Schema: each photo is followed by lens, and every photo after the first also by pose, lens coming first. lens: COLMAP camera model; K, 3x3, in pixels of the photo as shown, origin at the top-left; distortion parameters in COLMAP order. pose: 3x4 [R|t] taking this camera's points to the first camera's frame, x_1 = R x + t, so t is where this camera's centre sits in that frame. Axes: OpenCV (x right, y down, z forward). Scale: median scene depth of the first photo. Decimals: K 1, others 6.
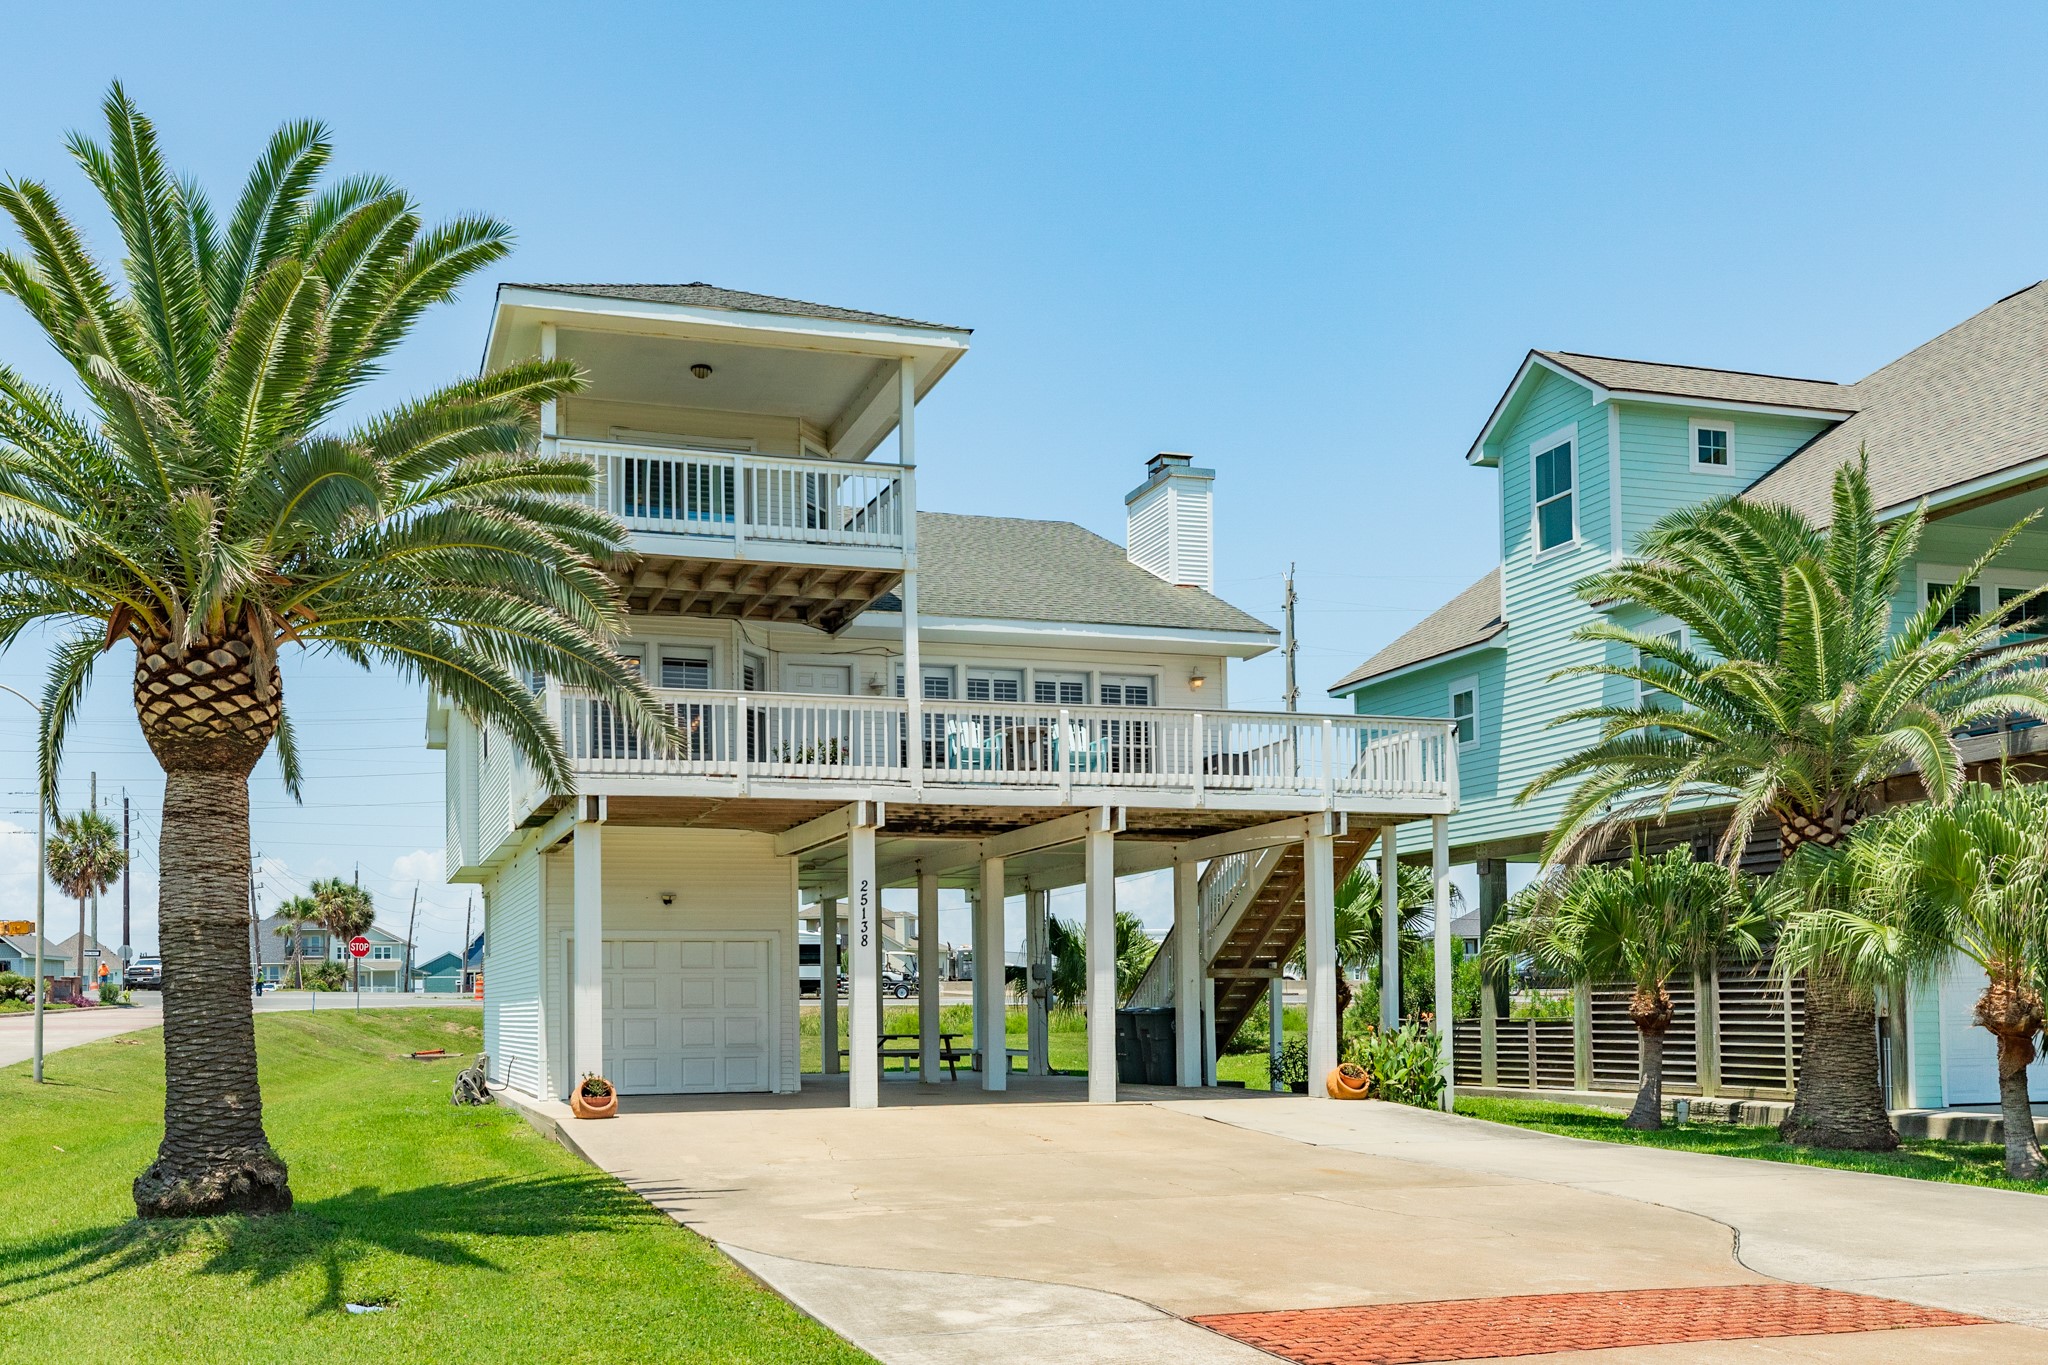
lens RADIAL K [[1747.7, 0, 973.2], [0, 1747.7, 770.7], [0, 0, 1]] dist [0.003544, 0.022615]
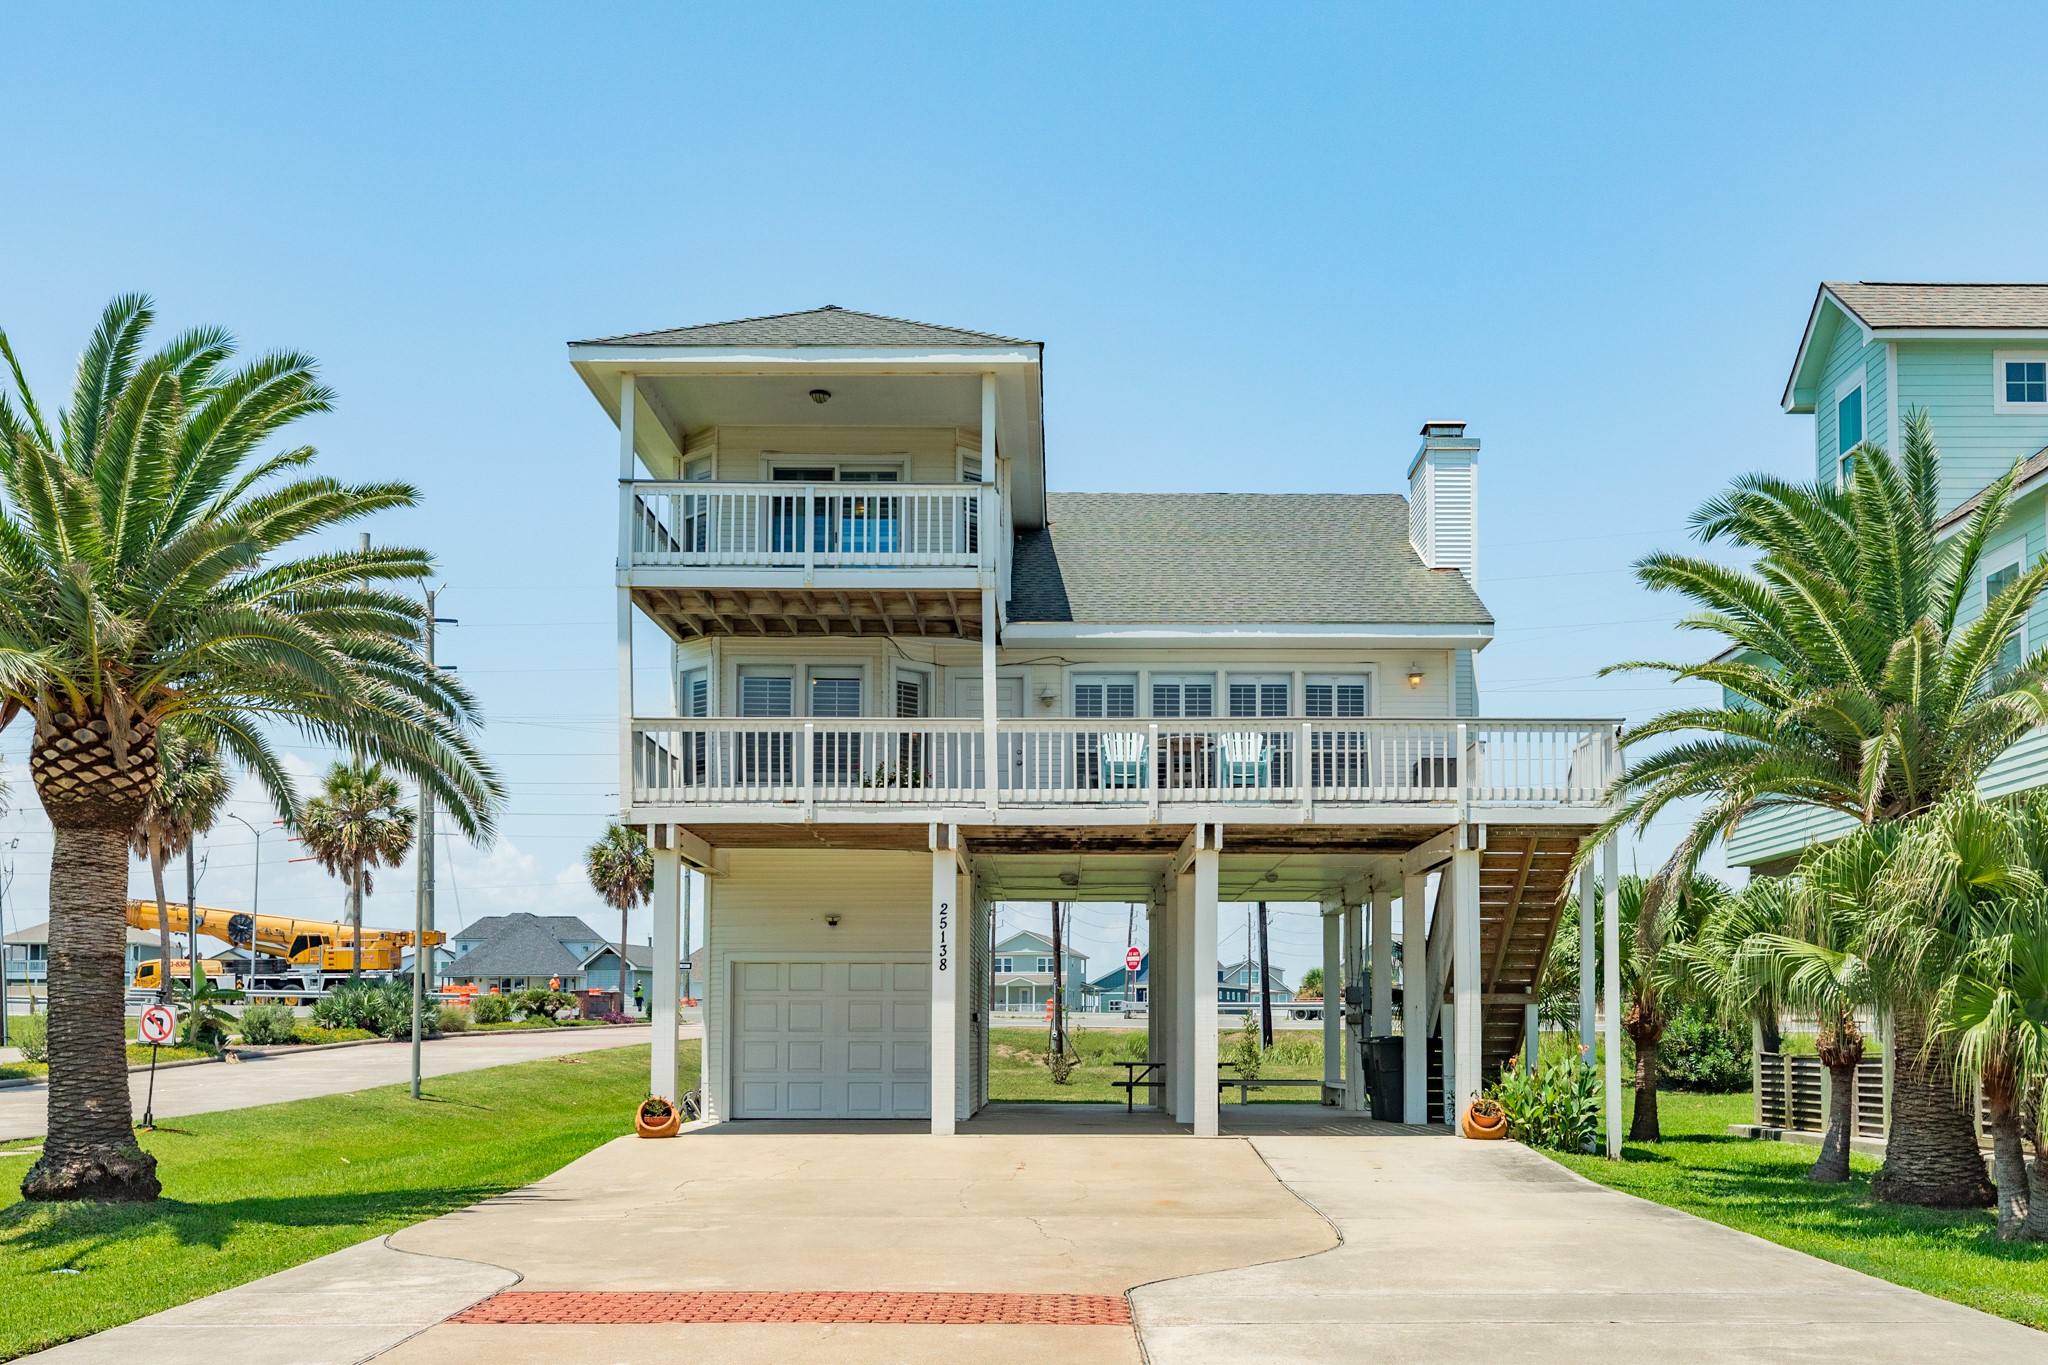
lens RADIAL K [[1988.7, 0, 1028.4], [0, 1988.7, 684.1], [0, 0, 1]] dist [0.002891, 0.000000]
pose [[0.966399, -0.034140, -0.254769, 0.275500], [0.024331, 0.998840, -0.041552, -0.013425], [0.255892, 0.033957, 0.966109, -0.080501]]
